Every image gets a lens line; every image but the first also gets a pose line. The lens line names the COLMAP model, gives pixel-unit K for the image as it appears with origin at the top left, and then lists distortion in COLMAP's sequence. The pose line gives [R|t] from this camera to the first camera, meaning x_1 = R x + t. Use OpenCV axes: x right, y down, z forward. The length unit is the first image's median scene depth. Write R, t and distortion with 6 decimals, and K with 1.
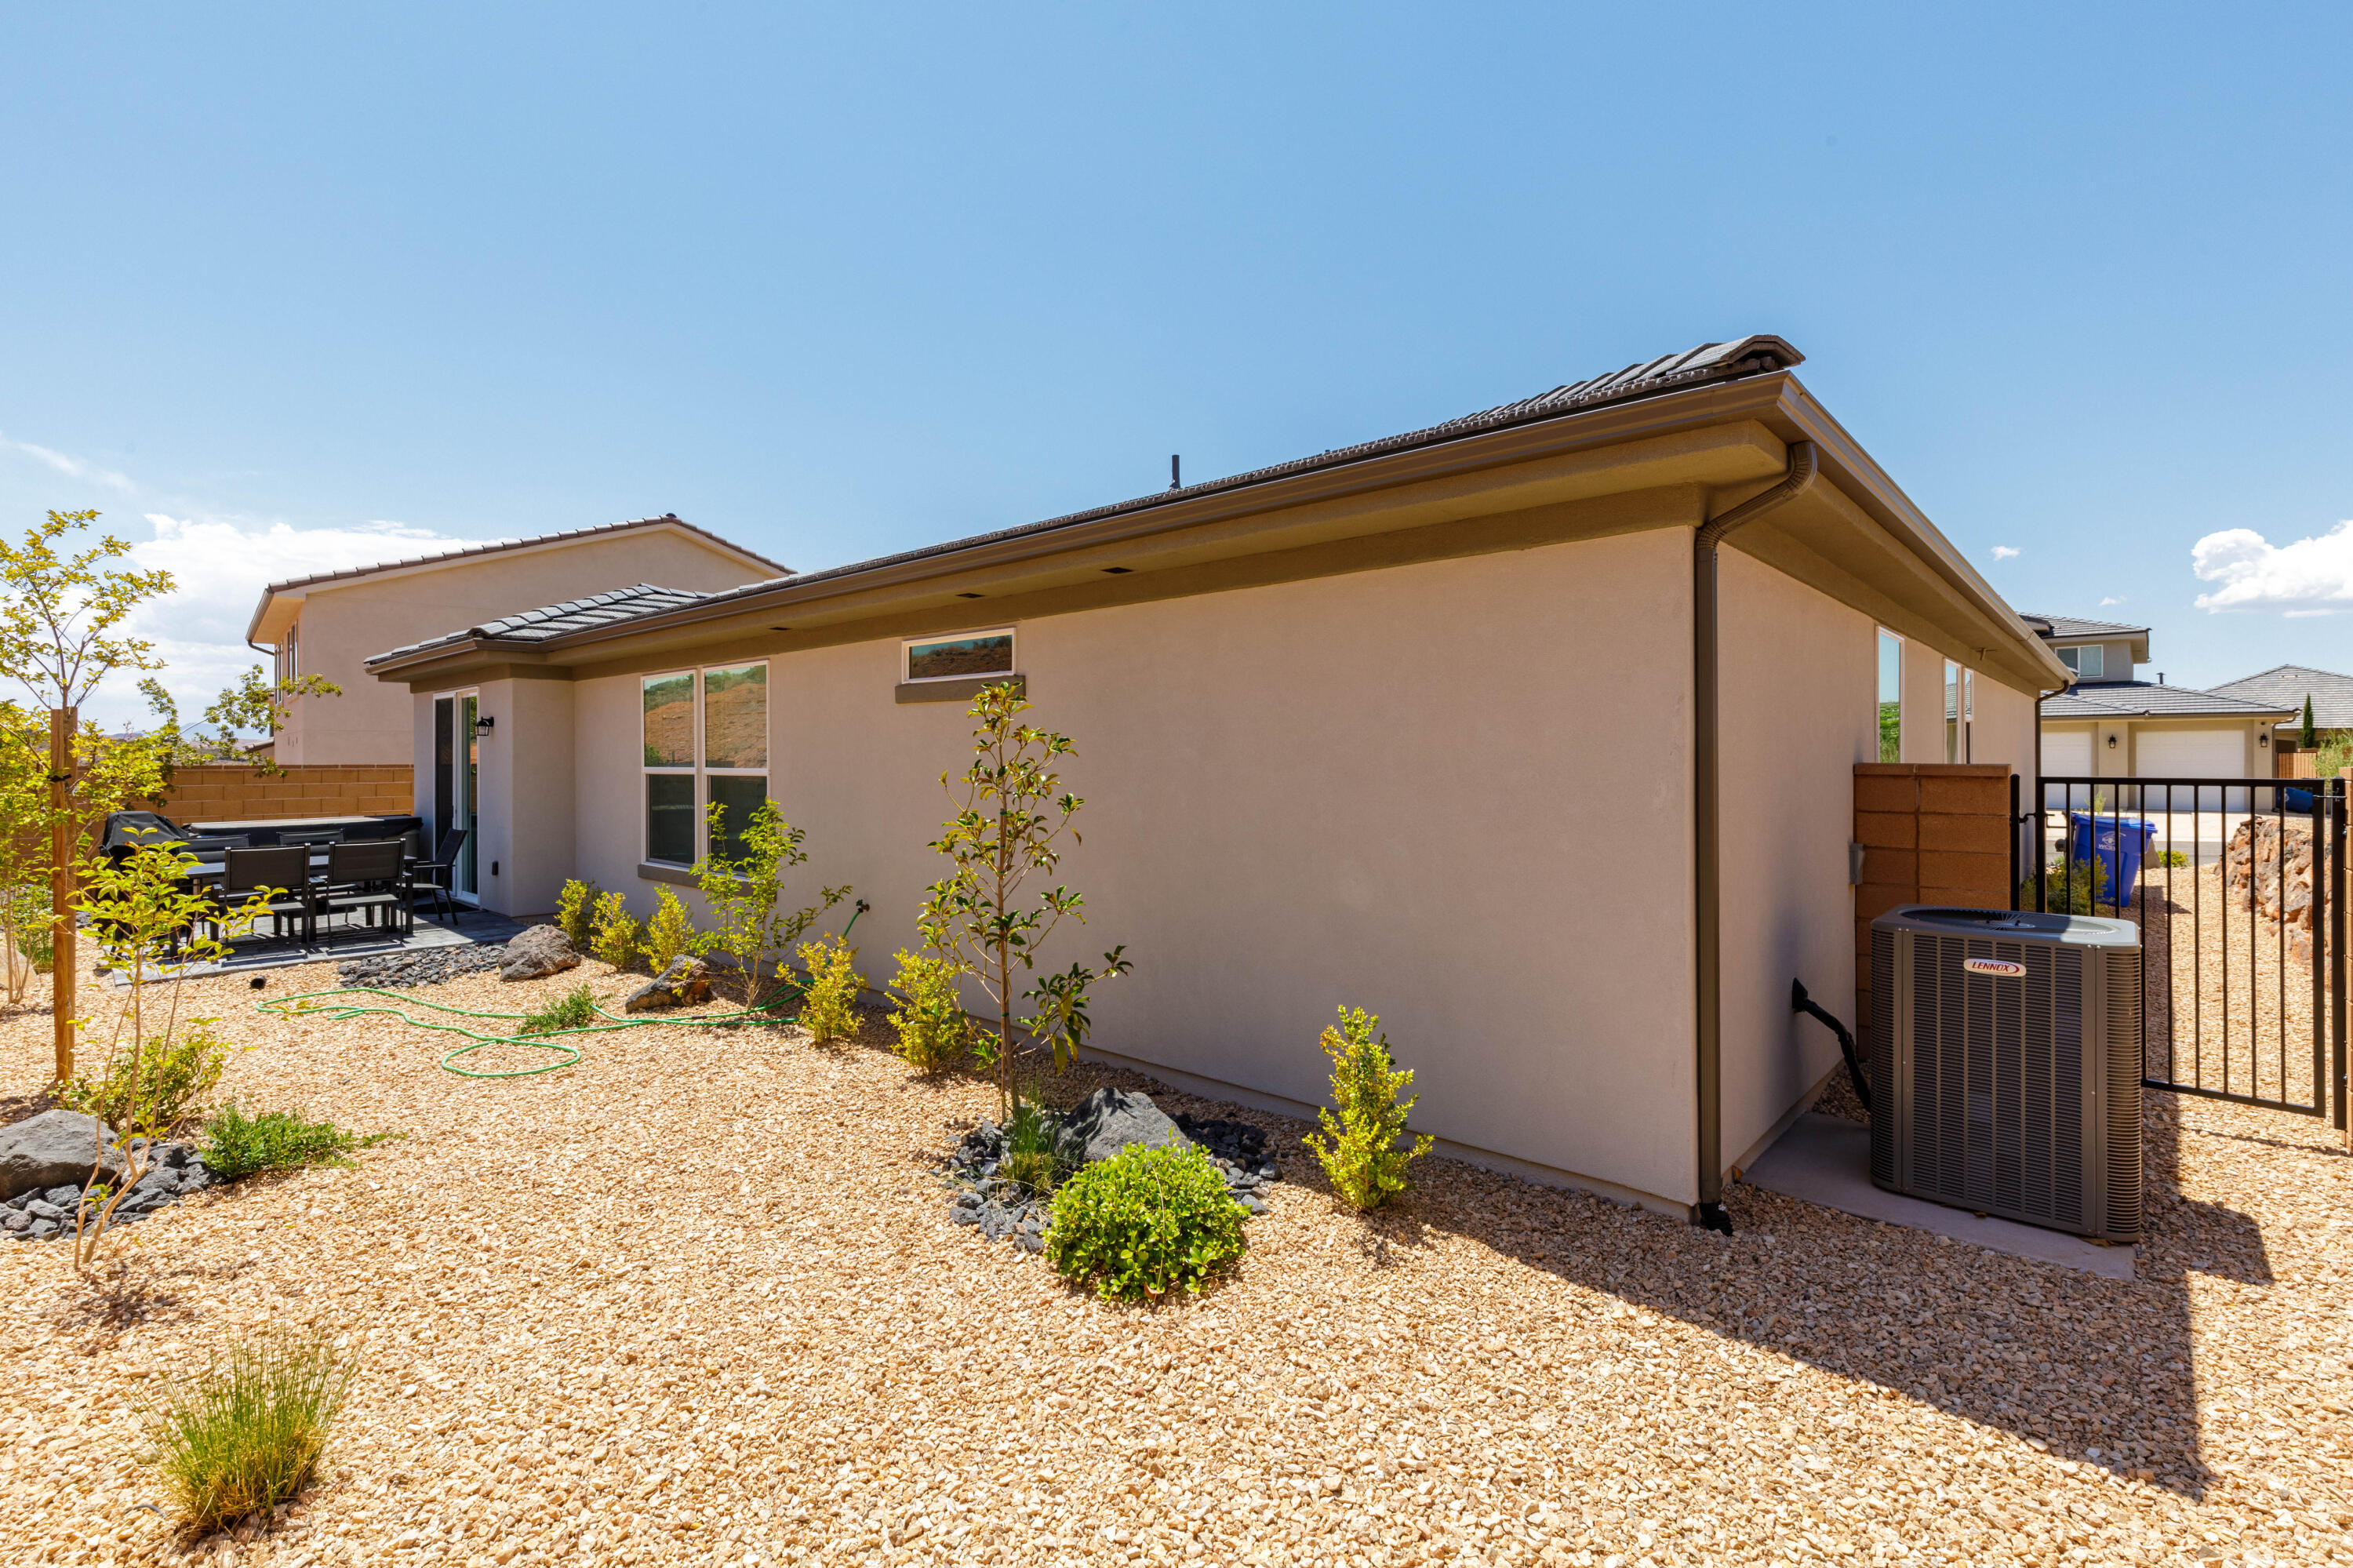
lens RADIAL K [[1073.3, 0, 1189.4], [0, 1073.3, 761.4], [0, 0, 1]] dist [0.000506, 0.000161]
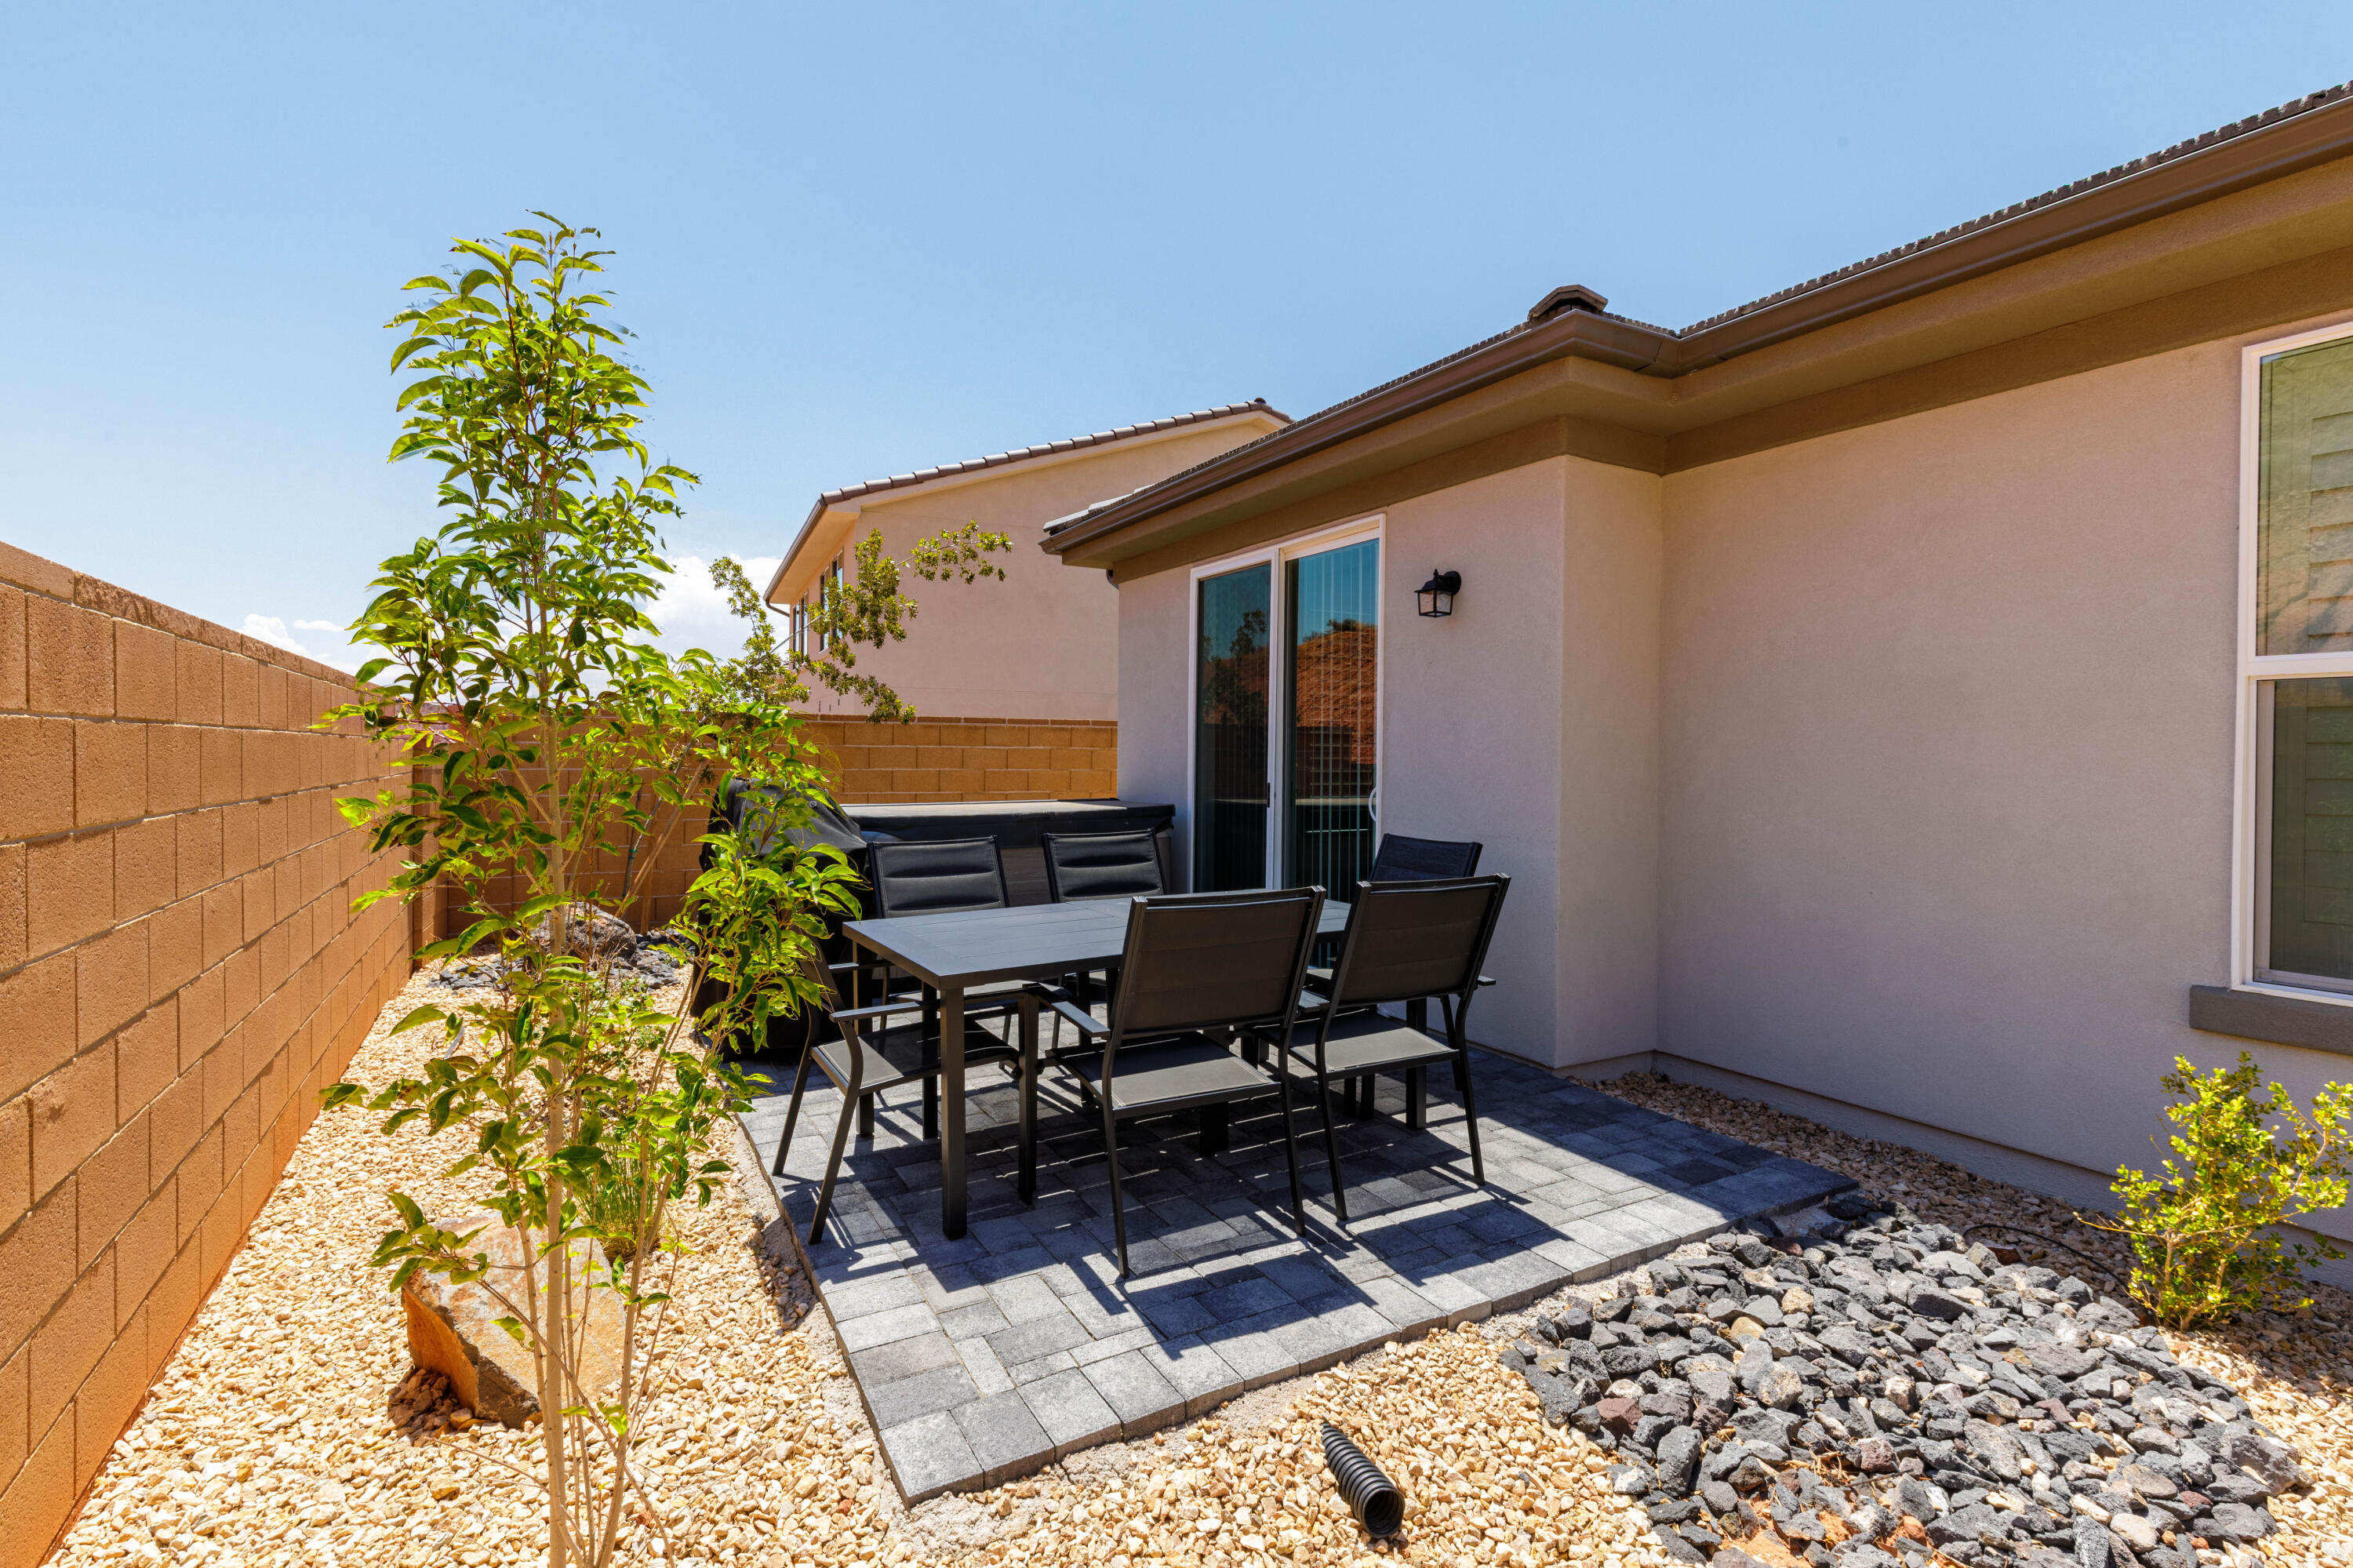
lens RADIAL K [[1118.2, 0, 1234.9], [0, 1118.2, 773.2], [0, 0, 1]] dist [-0.000470, -0.000006]
pose [[0.958429, 0.015514, -0.284910, -0.340811], [-0.010792, 0.999777, 0.018138, 0.017328], [0.285128, -0.014309, 0.958383, 0.311740]]
